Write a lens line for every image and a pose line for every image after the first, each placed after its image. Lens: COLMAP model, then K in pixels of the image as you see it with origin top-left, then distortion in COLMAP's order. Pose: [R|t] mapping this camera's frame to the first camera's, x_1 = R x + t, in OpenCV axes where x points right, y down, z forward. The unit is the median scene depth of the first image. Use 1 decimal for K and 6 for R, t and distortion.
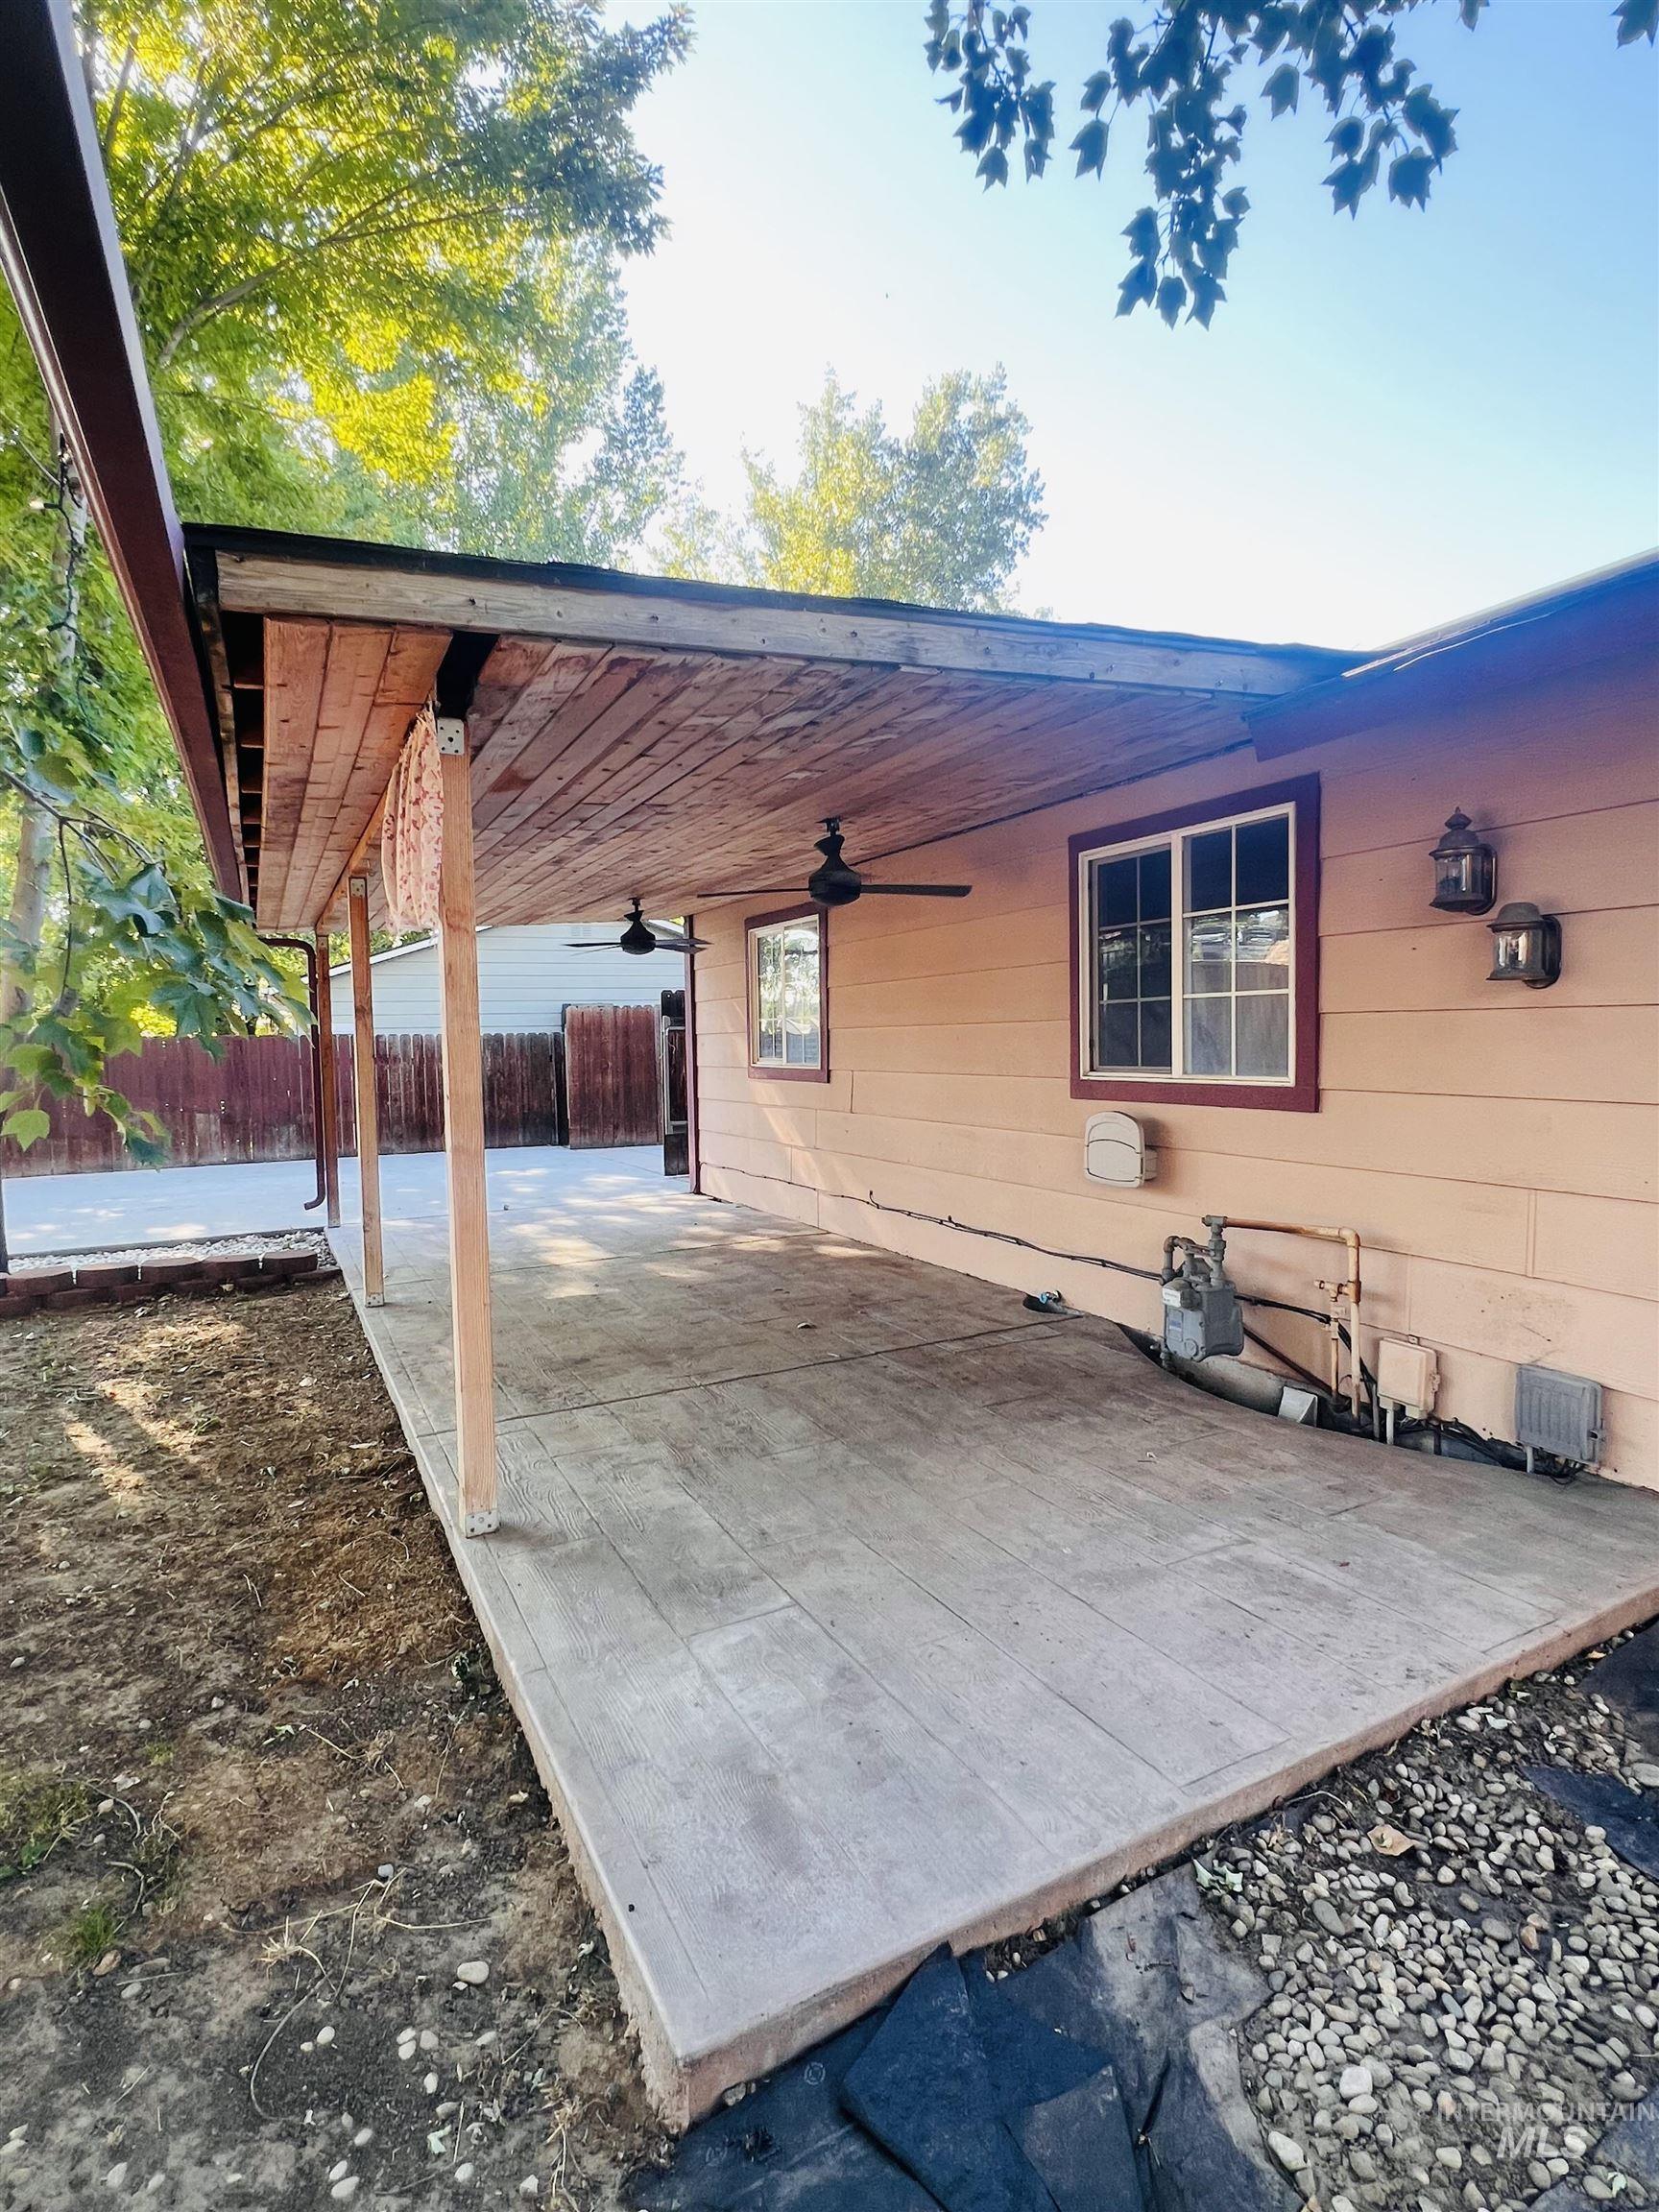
lens RADIAL K [[1110.5, 0, 826.0], [0, 1110.5, 1107.9], [0, 0, 1]] dist [-0.004941, 0.000050]
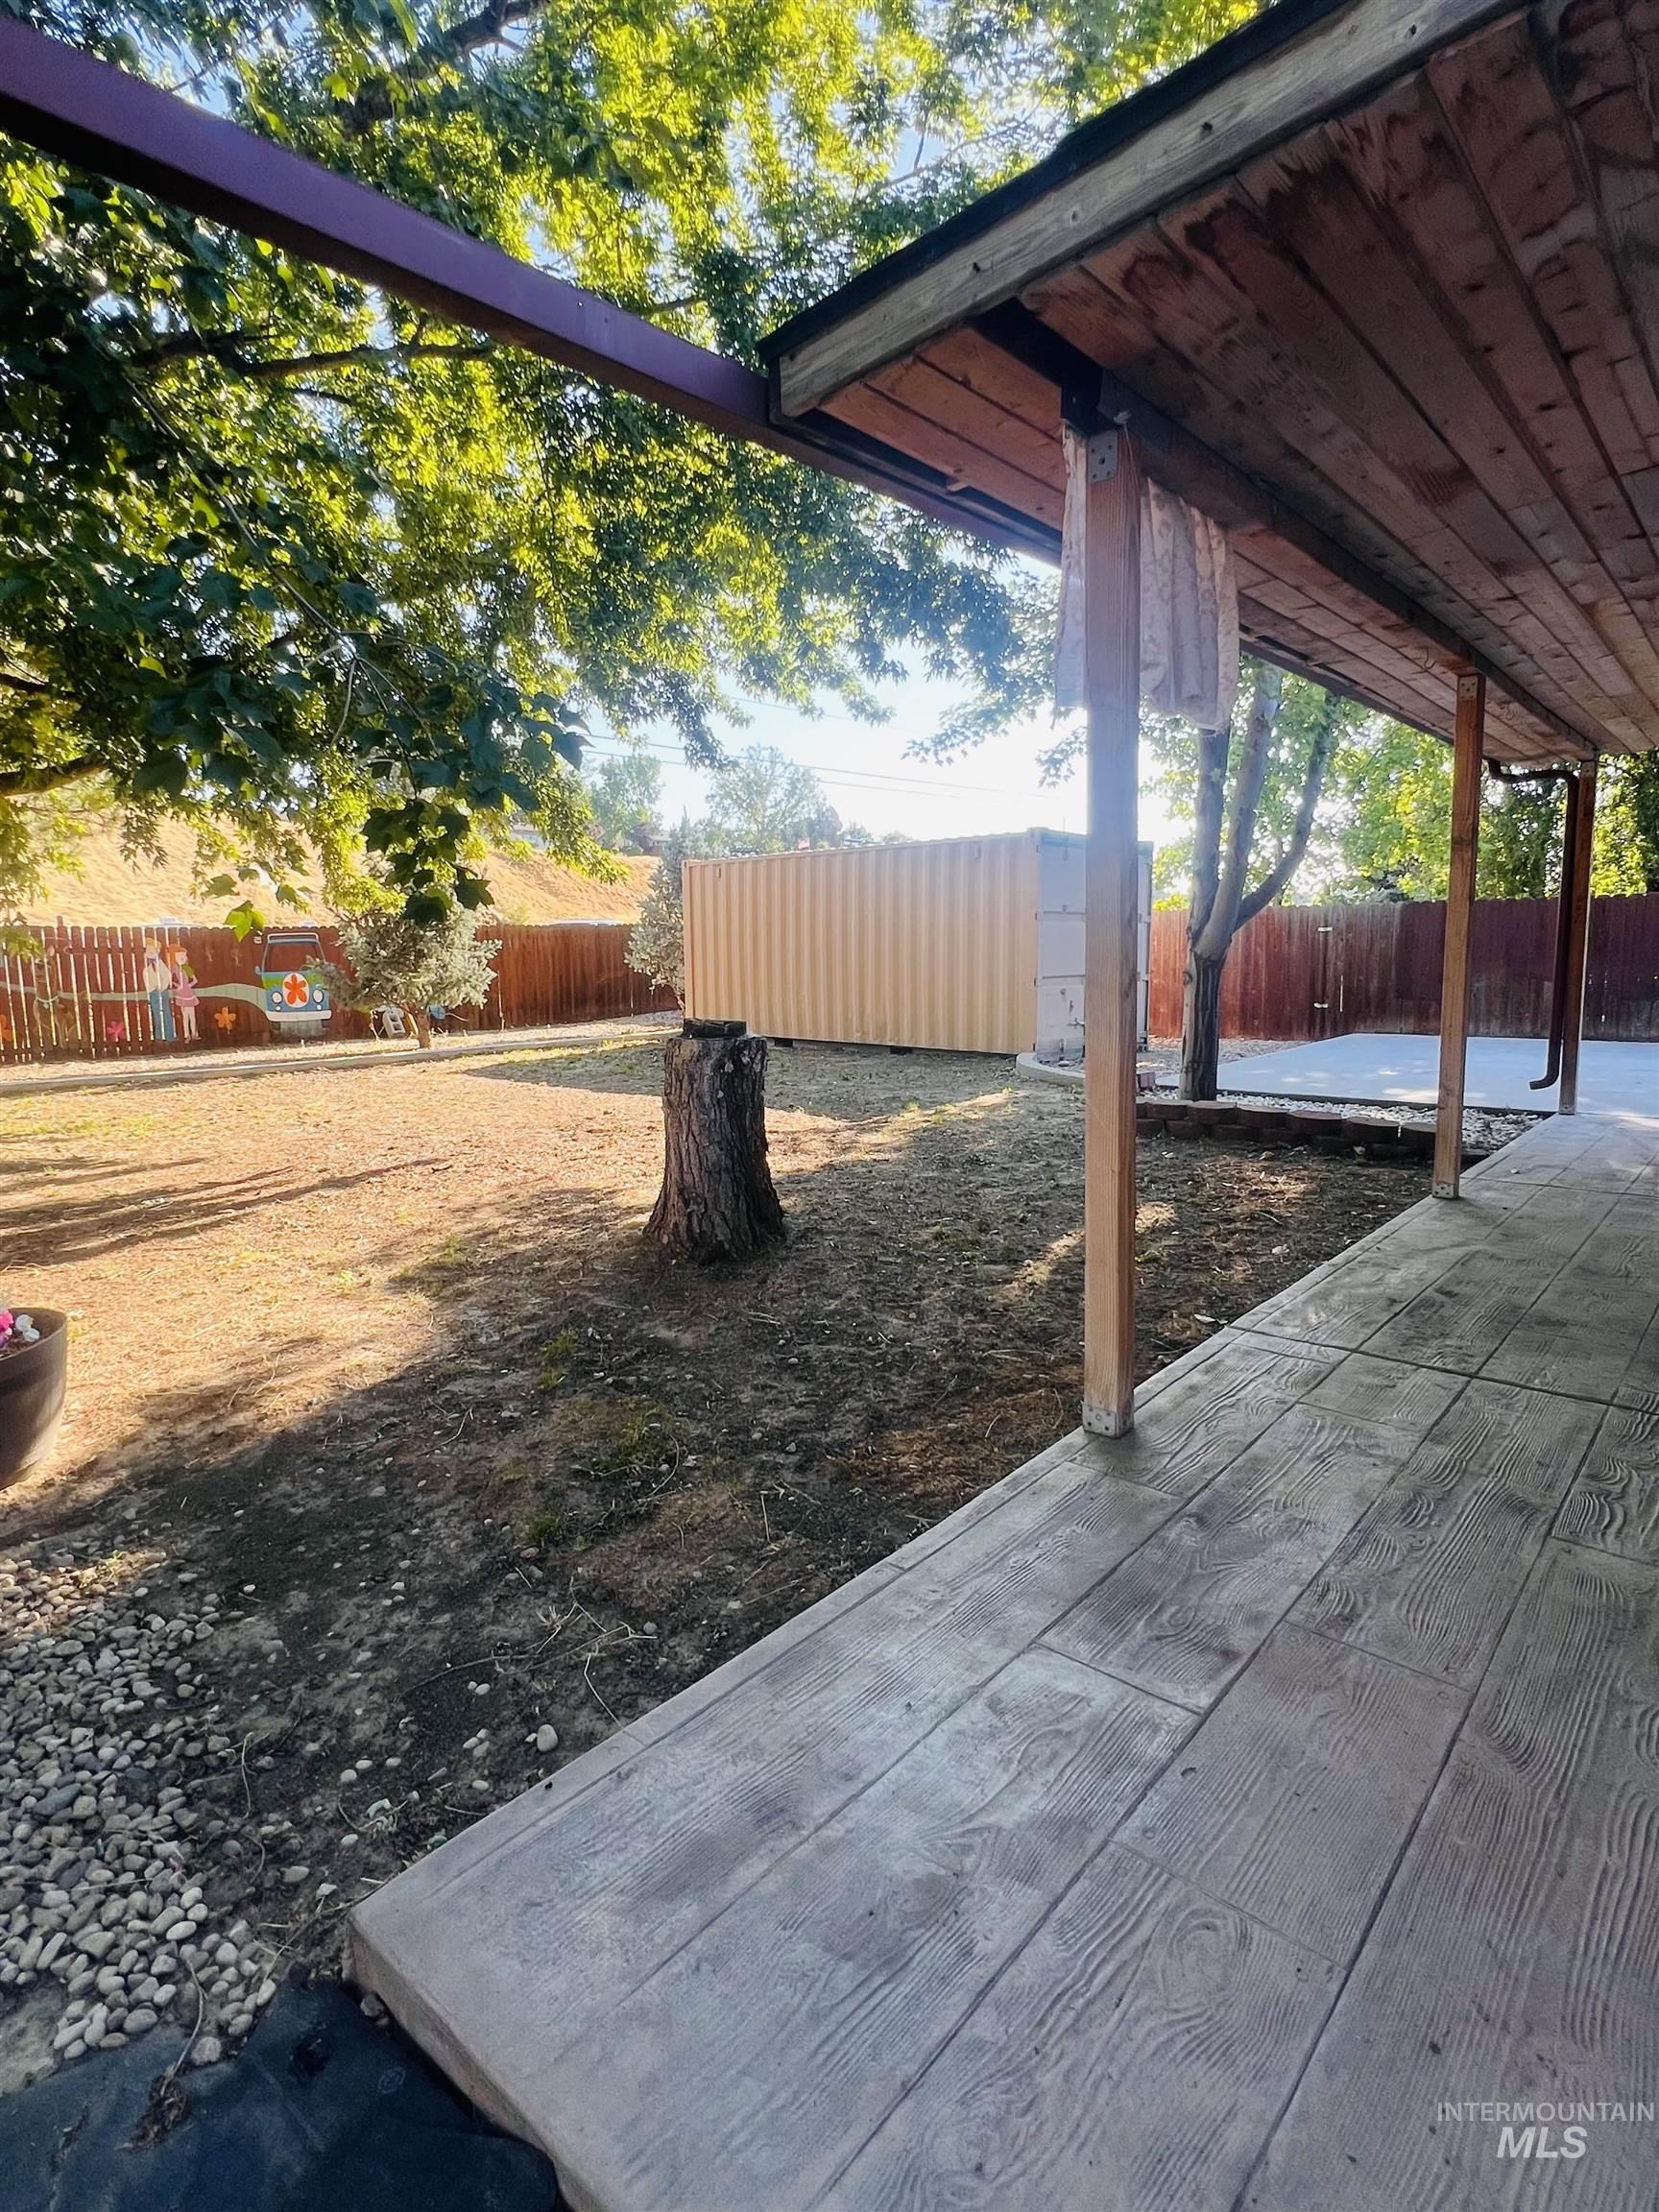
lens RADIAL K [[1110.5, 0, 815.0], [0, 1110.5, 1095.0], [0, 0, 1]] dist [-0.004941, 0.000050]
pose [[0.361185, 0.140579, -0.921837, 0.398316], [-0.046353, 0.990056, 0.132820, 0.025774], [0.931341, -0.005243, 0.364110, 0.538236]]
